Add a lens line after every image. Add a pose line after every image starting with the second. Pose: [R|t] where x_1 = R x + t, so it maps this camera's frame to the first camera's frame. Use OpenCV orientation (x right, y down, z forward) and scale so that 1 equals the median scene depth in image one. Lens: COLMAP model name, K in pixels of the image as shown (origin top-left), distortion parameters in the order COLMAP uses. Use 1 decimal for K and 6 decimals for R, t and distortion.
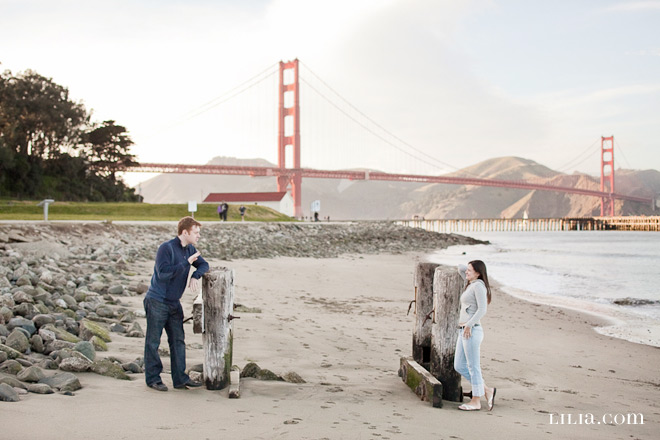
lens RADIAL K [[852.7, 0, 342.6], [0, 852.7, 218.8], [0, 0, 1]] dist [-0.032829, -0.036561]
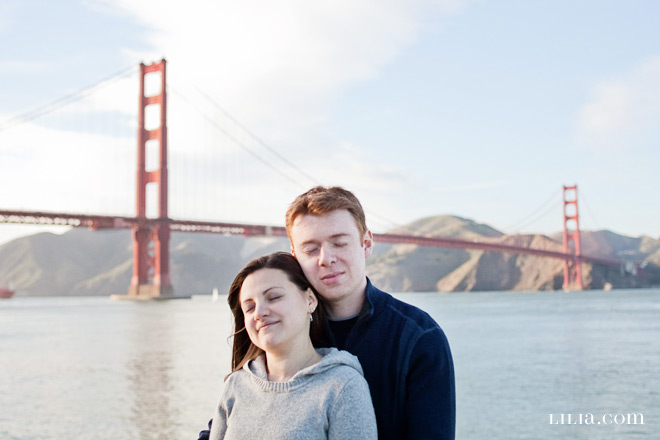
lens RADIAL K [[852.7, 0, 342.6], [0, 852.7, 218.8], [0, 0, 1]] dist [-0.032829, -0.036561]
pose [[0.995221, -0.004920, 0.097525, 0.015725], [0.012993, 0.996522, -0.082315, -0.000711], [-0.096781, 0.083189, 0.991823, 0.226601]]
